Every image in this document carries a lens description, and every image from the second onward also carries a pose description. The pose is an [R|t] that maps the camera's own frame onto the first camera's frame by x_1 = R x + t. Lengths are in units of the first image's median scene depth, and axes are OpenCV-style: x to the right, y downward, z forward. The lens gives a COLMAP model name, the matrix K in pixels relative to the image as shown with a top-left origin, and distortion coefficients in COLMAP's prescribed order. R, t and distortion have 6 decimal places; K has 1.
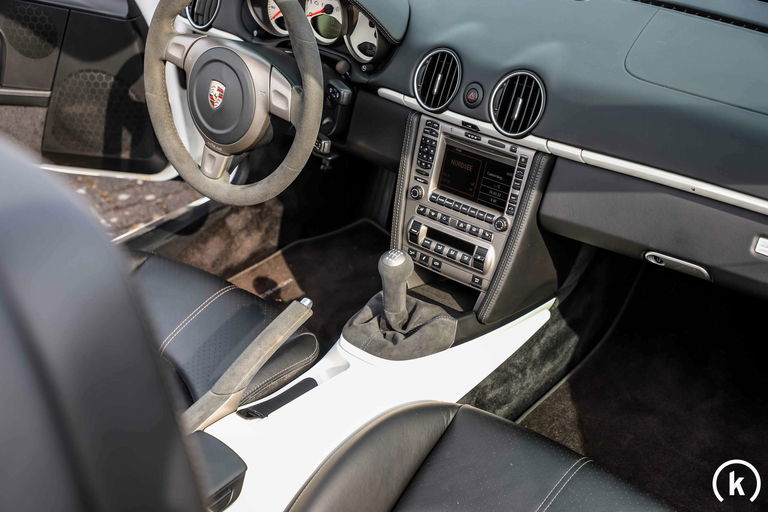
lens RADIAL K [[990.4, 0, 382.3], [0, 990.4, 262.4], [0, 0, 1]] dist [0.150485, 0.000000]
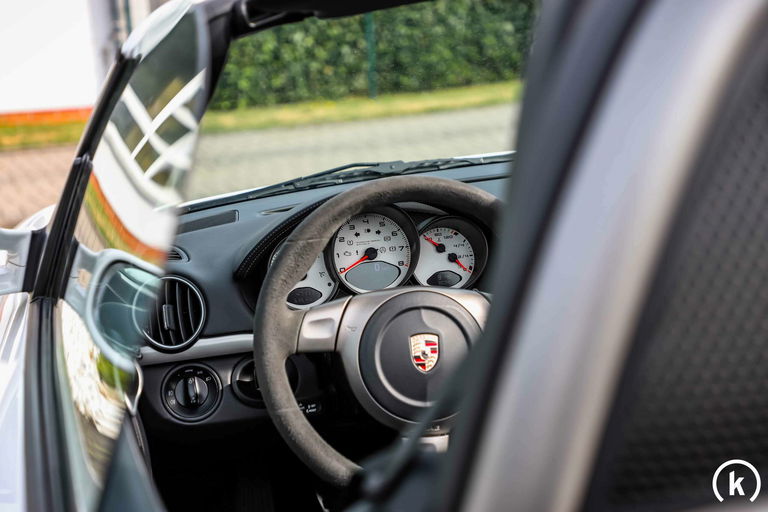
lens RADIAL K [[1305.3, 0, 383.0], [0, 1305.3, 256.4], [0, 0, 1]] dist [0.305498, 0.000000]
pose [[0.610199, -0.200888, 0.766356, -0.887669], [0.488592, 0.856881, -0.164416, -0.084311], [-0.623646, 0.474762, 0.621021, 0.386201]]
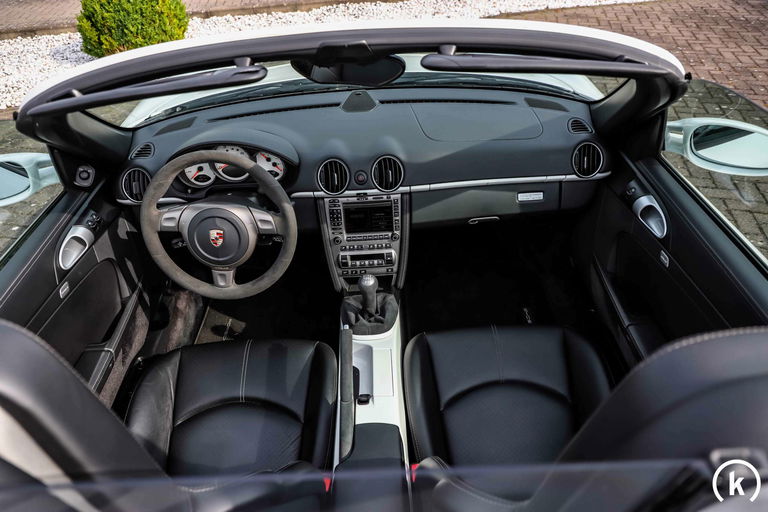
lens RADIAL K [[515.2, 0, 377.4], [0, 515.2, 256.0], [0, 0, 1]] dist [-0.079026, 0.007932]
pose [[0.764534, -0.431393, 0.478944, -0.360745], [0.392651, 0.900947, 0.184713, -0.187636], [-0.511187, 0.046838, 0.858192, 0.193774]]
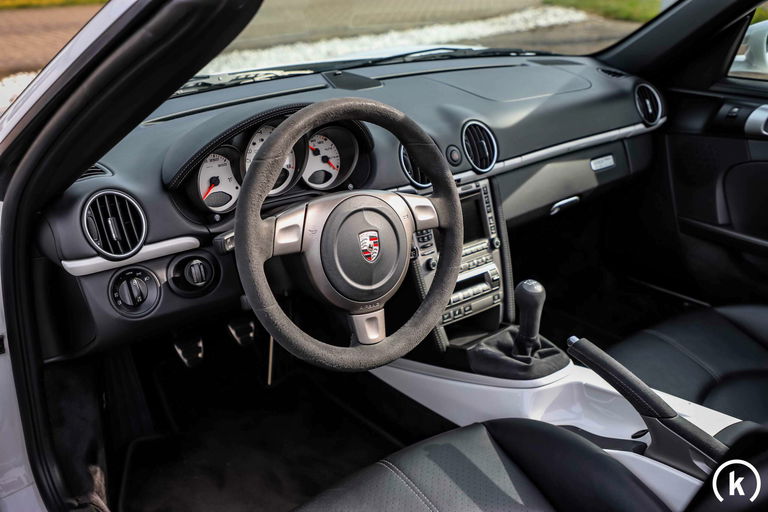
lens RADIAL K [[851.6, 0, 380.3], [0, 851.6, 256.9], [0, 0, 1]] dist [0.104128, 0.000000]
pose [[0.207810, -0.364512, 0.907715, -0.841657], [0.534636, 0.819424, 0.206659, -0.306239], [-0.819133, 0.442351, 0.365166, 0.707770]]
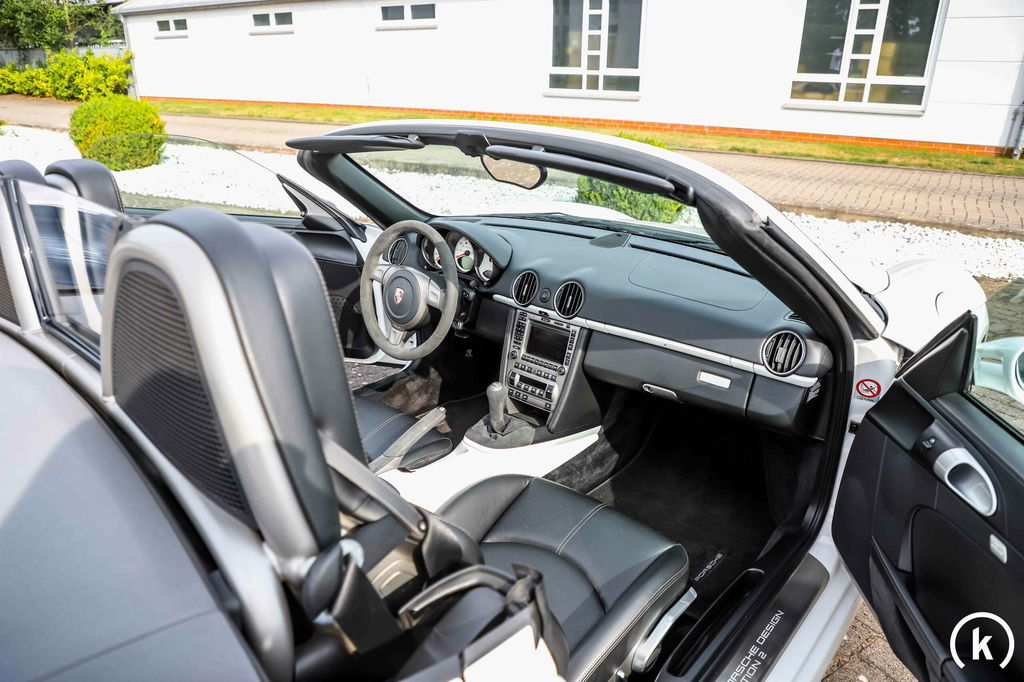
lens RADIAL K [[687.0, 0, 512.1], [0, 687.0, 343.9], [0, 0, 1]] dist [-0.079026, 0.007932]
pose [[0.999263, 0.017043, -0.034388, 0.072275], [-0.023087, 0.982684, -0.183848, 0.127184], [0.030659, 0.184506, 0.982353, -0.147473]]
